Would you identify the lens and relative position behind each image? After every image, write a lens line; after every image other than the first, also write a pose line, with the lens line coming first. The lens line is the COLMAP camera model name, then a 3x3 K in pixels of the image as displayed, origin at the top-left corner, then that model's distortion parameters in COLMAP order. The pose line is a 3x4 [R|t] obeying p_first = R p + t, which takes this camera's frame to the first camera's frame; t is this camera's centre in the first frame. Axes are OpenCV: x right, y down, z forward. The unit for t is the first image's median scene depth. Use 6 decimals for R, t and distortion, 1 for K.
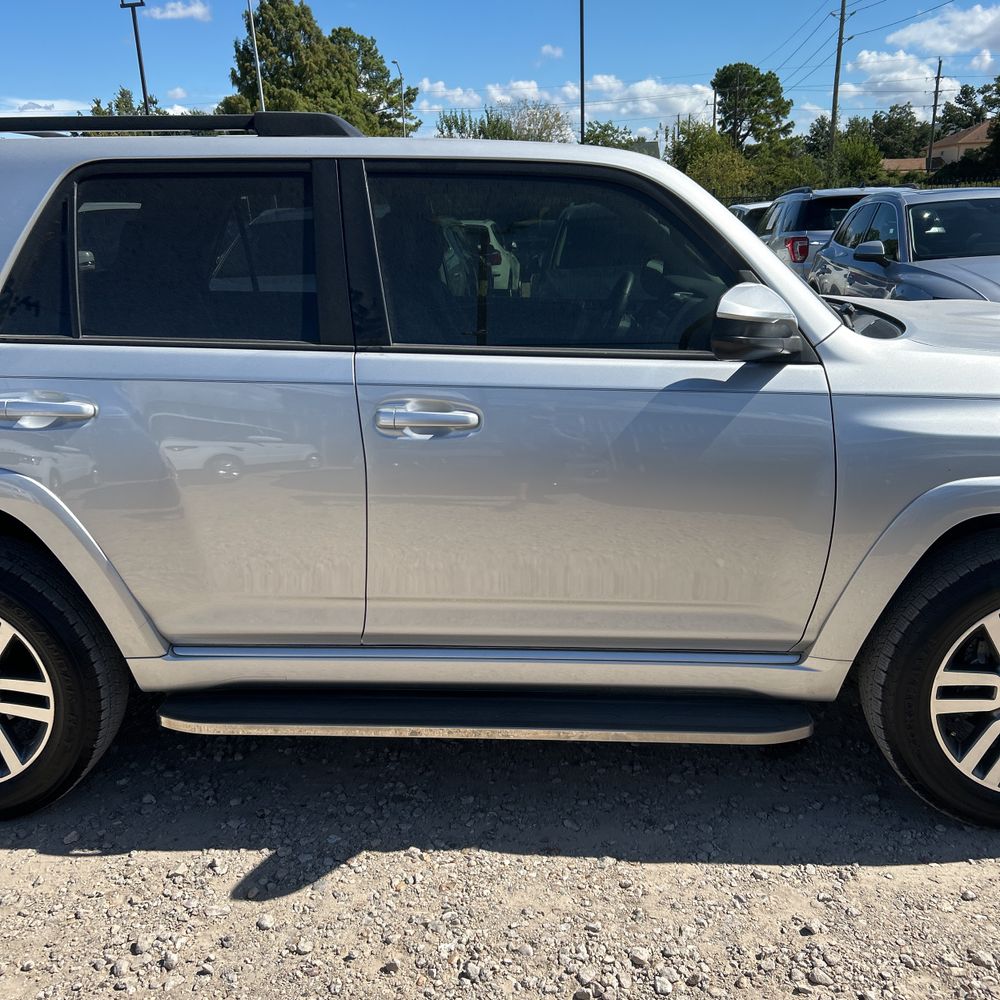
lens RADIAL K [[1010.4, 0, 496.2], [0, 1010.4, 480.6], [0, 0, 1]] dist [0.020272, 0.020723]
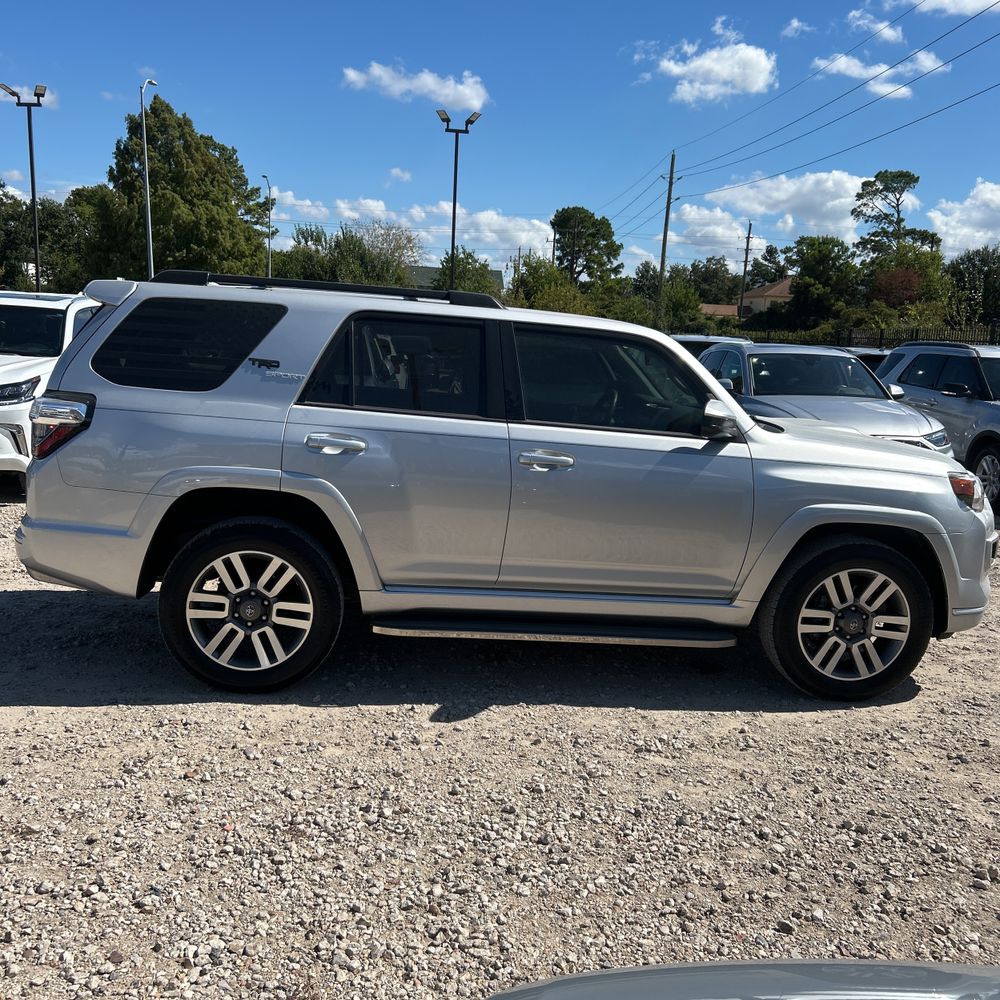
lens RADIAL K [[998.5, 0, 503.1], [0, 998.5, 477.9], [0, 0, 1]] dist [0.135264, -0.208528]
pose [[0.983999, 0.052066, 0.170396, -0.419838], [-0.032877, 0.992988, -0.113555, 0.167806], [-0.175113, 0.106136, 0.978811, -0.725425]]
